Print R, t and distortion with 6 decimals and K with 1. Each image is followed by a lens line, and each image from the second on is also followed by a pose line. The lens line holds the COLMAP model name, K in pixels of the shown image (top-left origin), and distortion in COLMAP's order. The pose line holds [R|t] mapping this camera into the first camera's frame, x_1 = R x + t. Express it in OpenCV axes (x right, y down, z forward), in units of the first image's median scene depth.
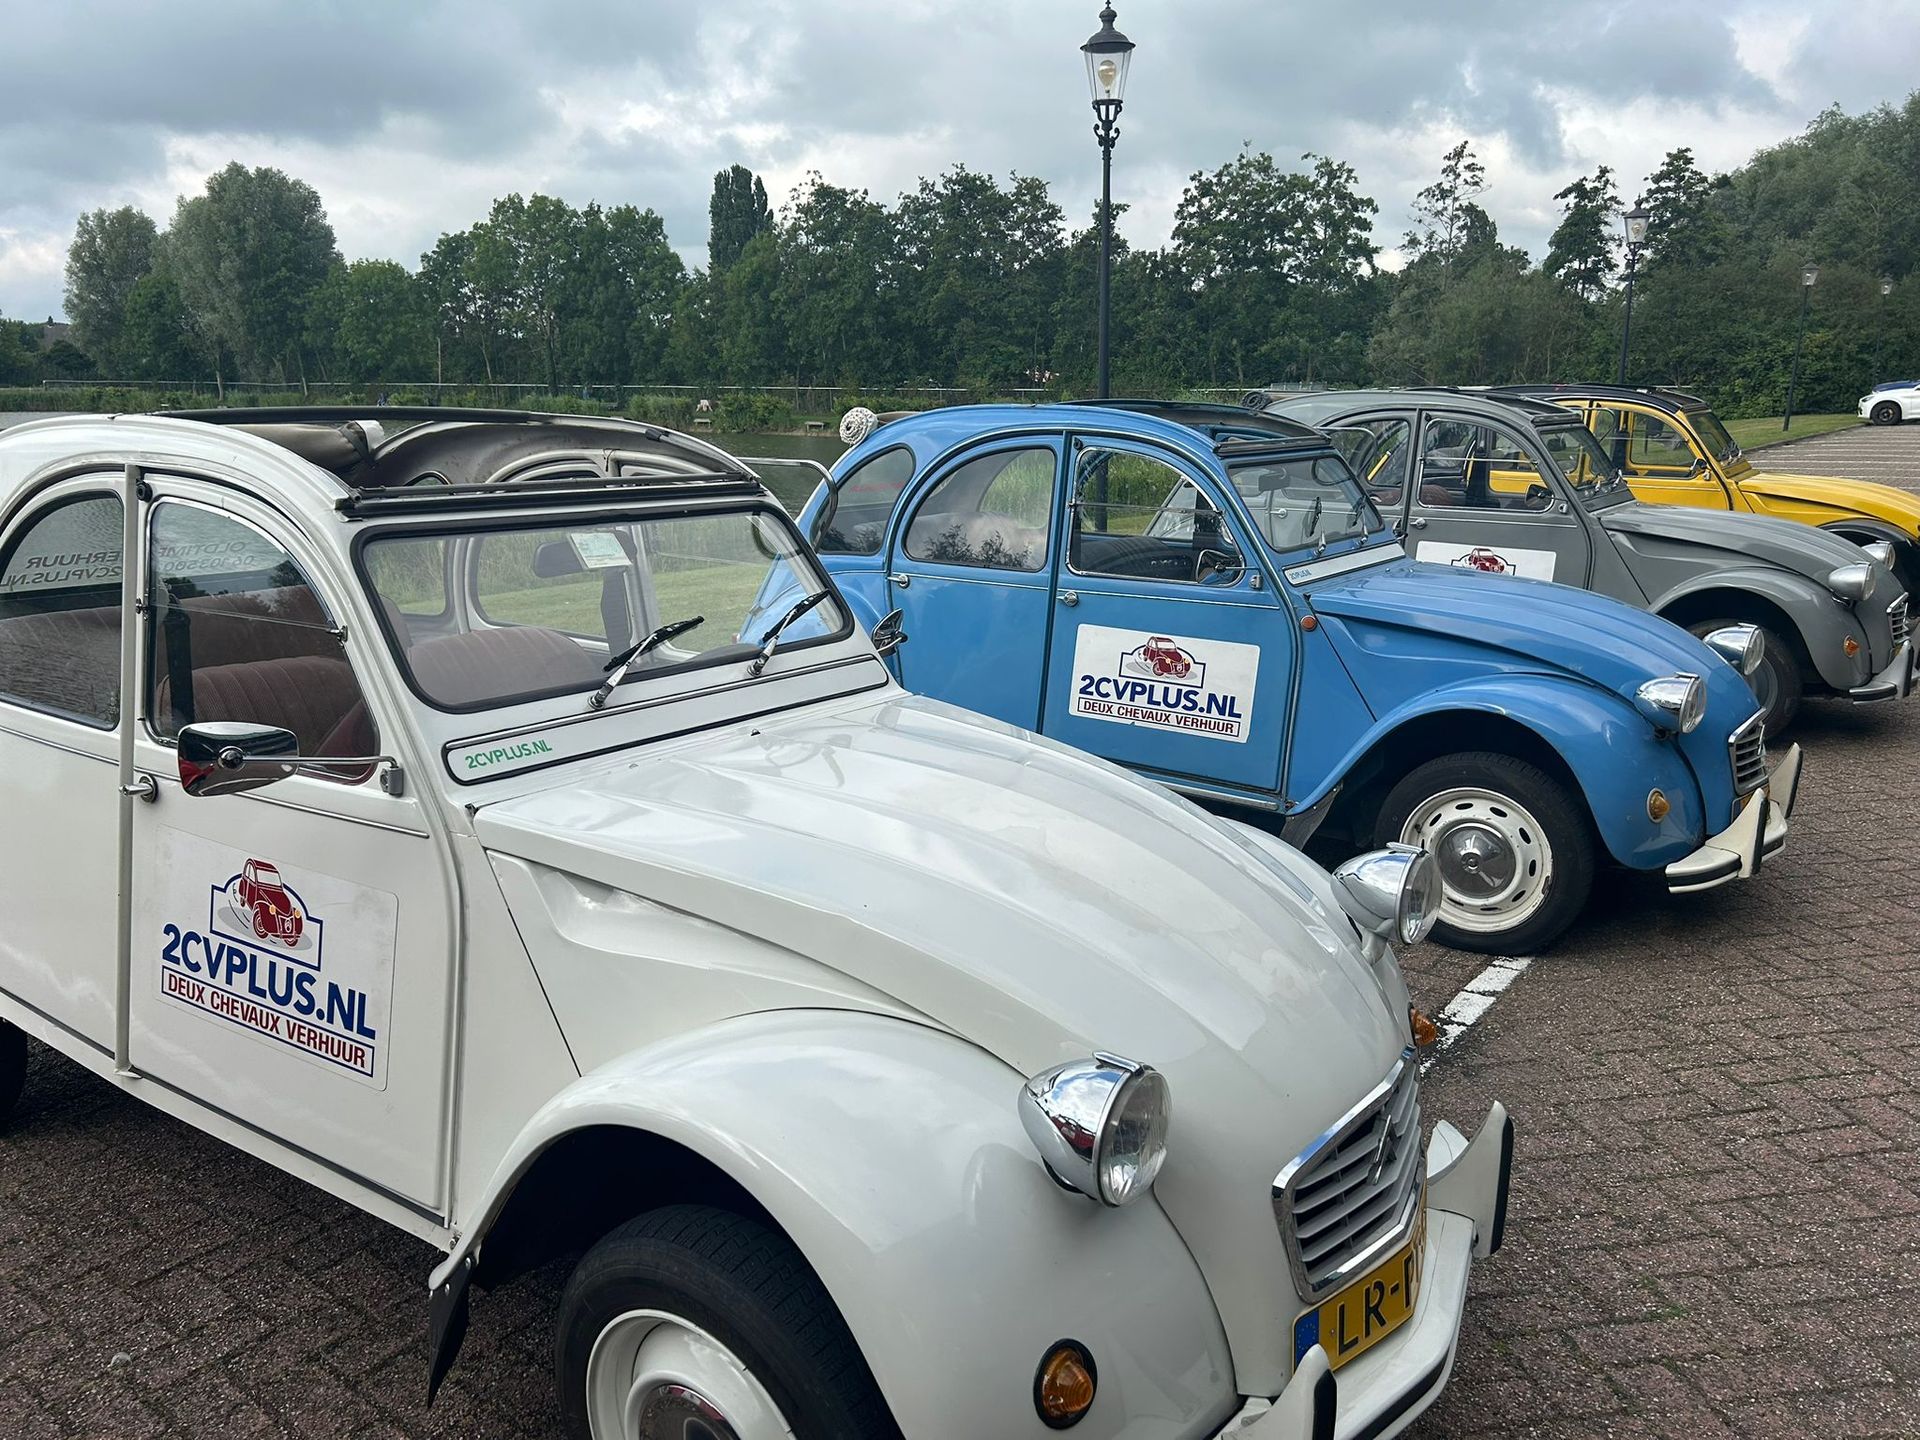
lens RADIAL K [[1487.7, 0, 960.0], [0, 1487.7, 720.0], [0, 0, 1]] dist [-0.000550, -0.001563]
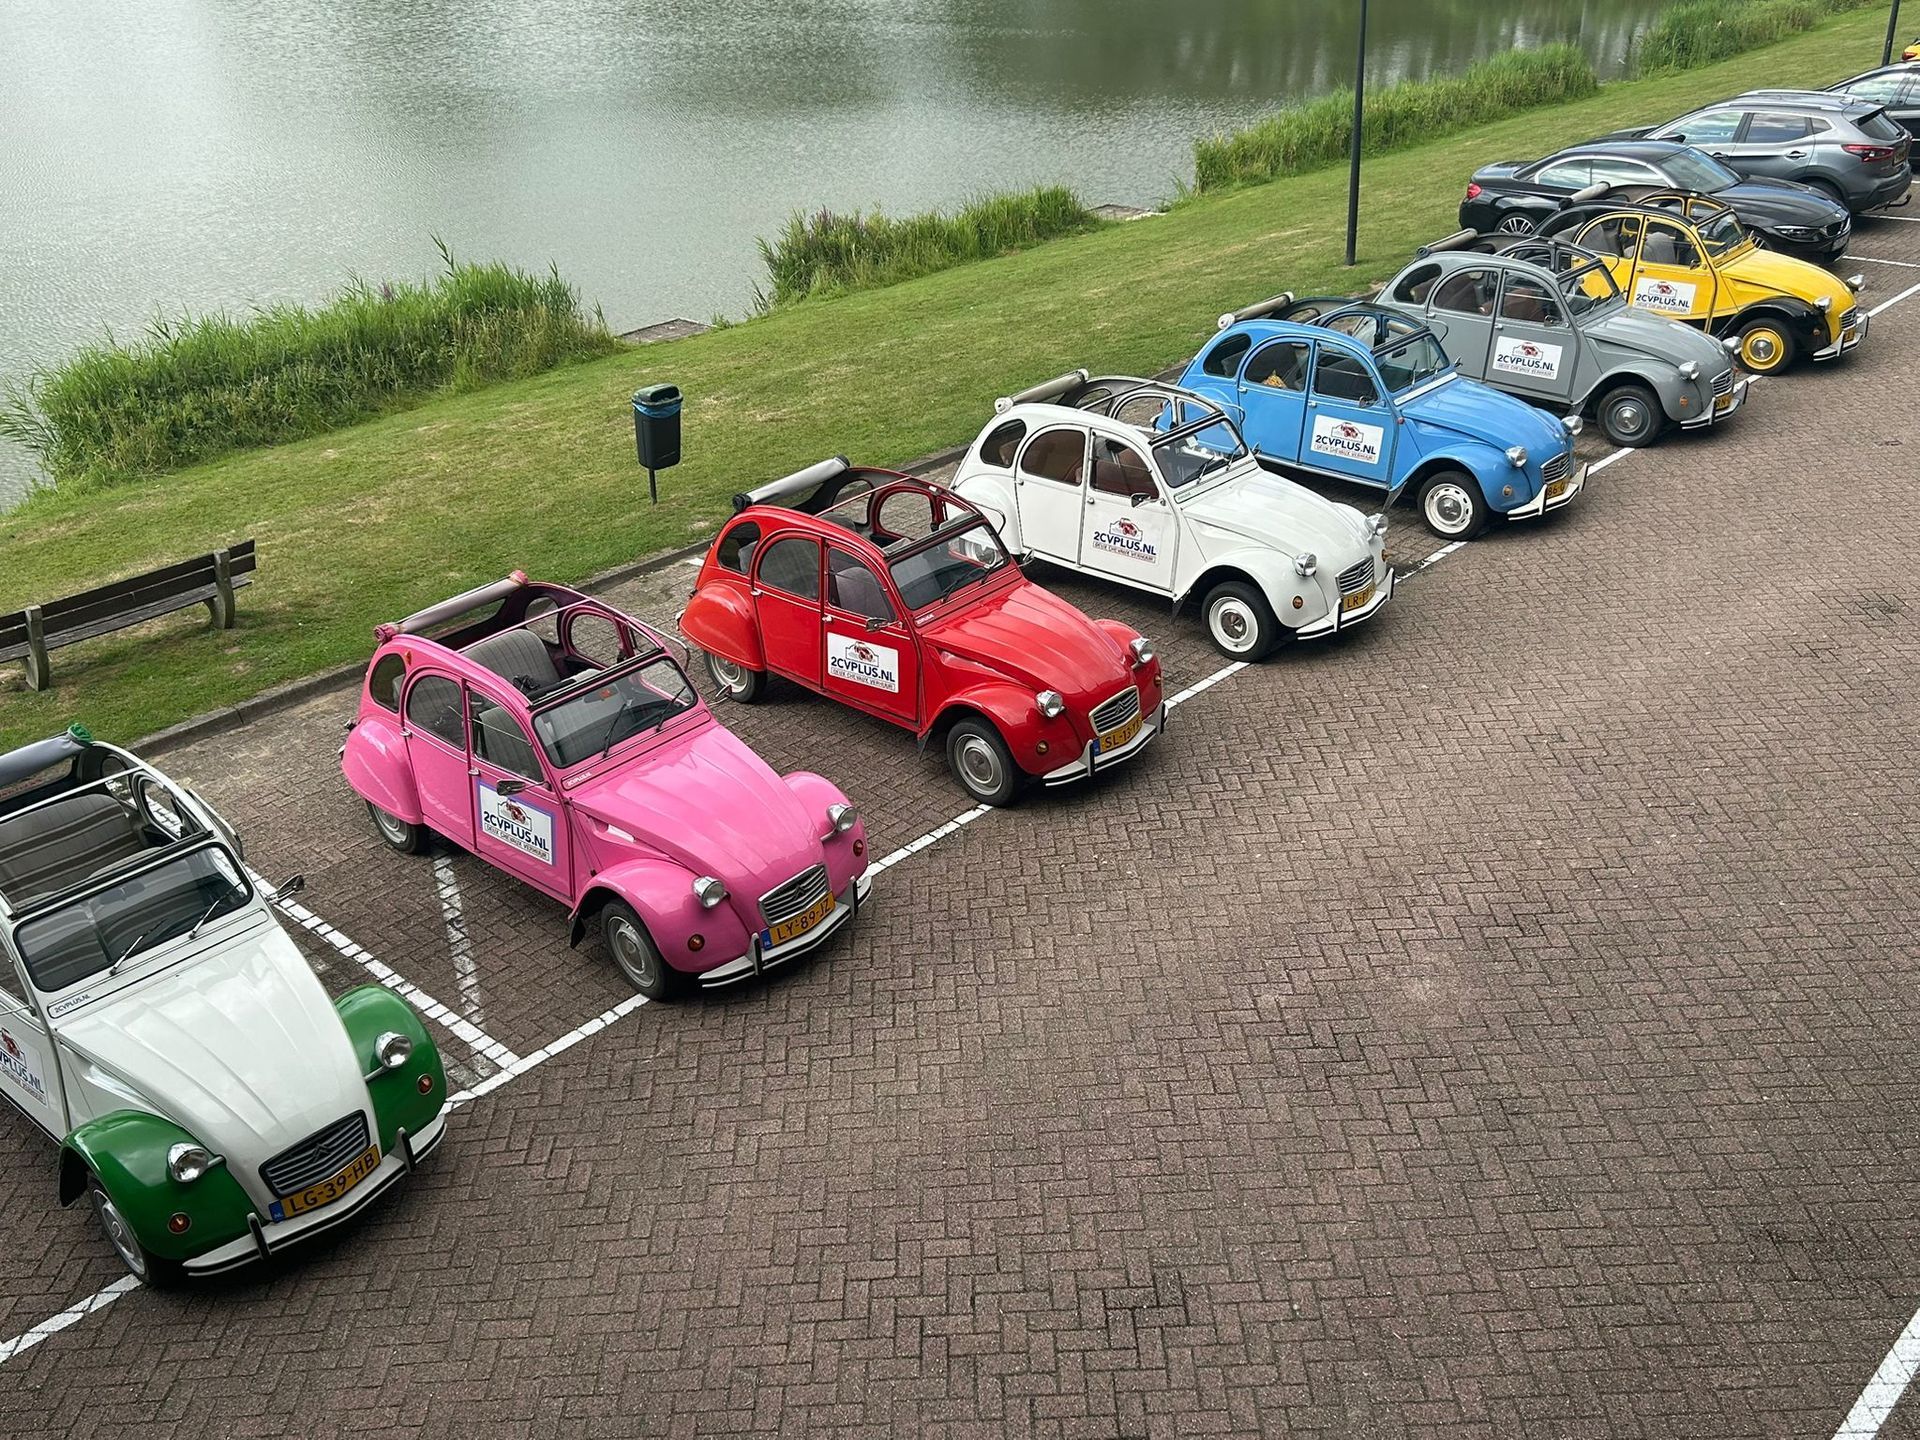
lens RADIAL K [[1946.5, 0, 960.0], [0, 1946.5, 720.0], [0, 0, 1]] dist [0.123698, -0.000325]
pose [[0.993073, 0.014887, -0.116555, -0.211270], [0.012961, 0.972012, 0.234575, -0.576279], [0.116785, -0.234460, 0.965085, -4.028386]]
